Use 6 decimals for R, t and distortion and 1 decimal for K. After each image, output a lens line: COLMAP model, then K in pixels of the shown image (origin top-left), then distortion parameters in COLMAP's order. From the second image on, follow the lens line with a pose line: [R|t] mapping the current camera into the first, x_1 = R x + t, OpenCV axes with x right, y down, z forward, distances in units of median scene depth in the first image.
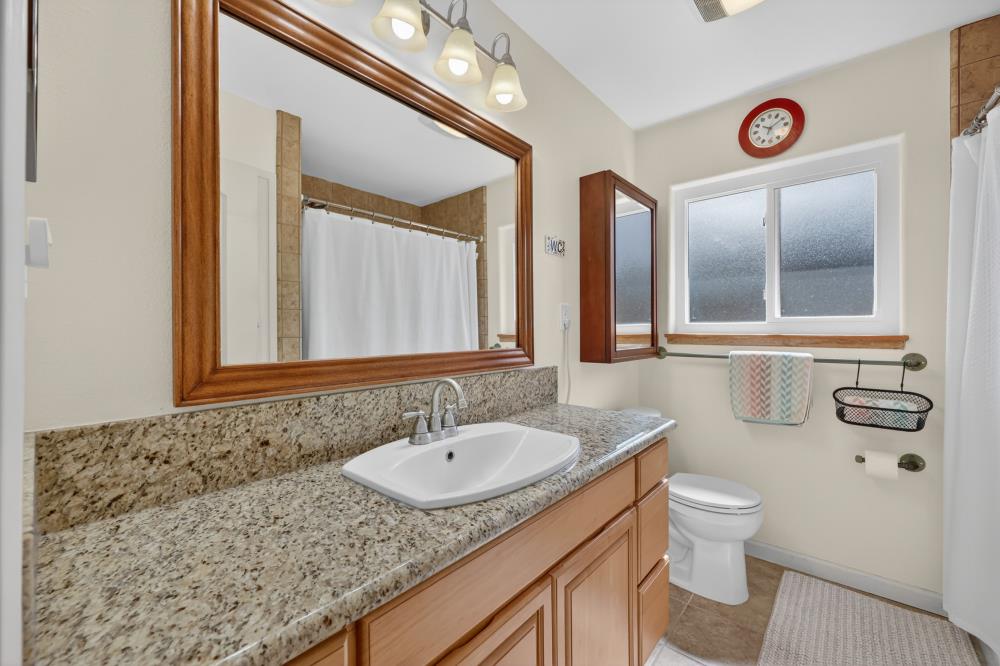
lens RADIAL K [[400.8, 0, 500.2], [0, 400.8, 331.9], [0, 0, 1]] dist [-0.000432, -0.000126]
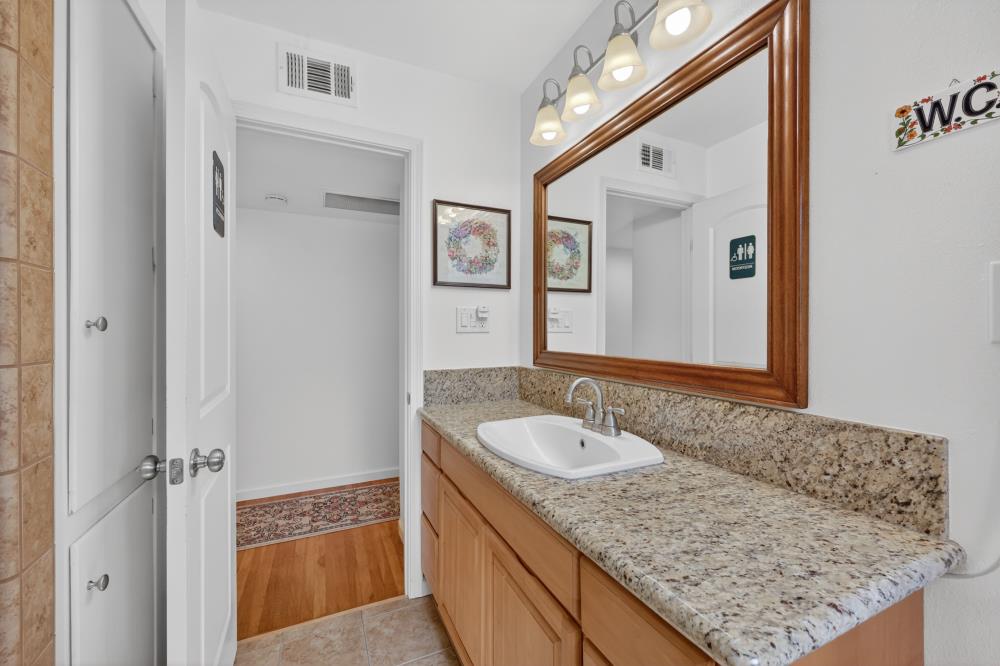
lens RADIAL K [[400.8, 0, 500.2], [0, 400.8, 331.9], [0, 0, 1]] dist [-0.000432, -0.000126]
pose [[-0.416268, 0.006098, -0.909222, 1.086466], [-0.000425, 0.999976, 0.006902, -0.025547], [0.909242, 0.003259, -0.416255, 1.330425]]
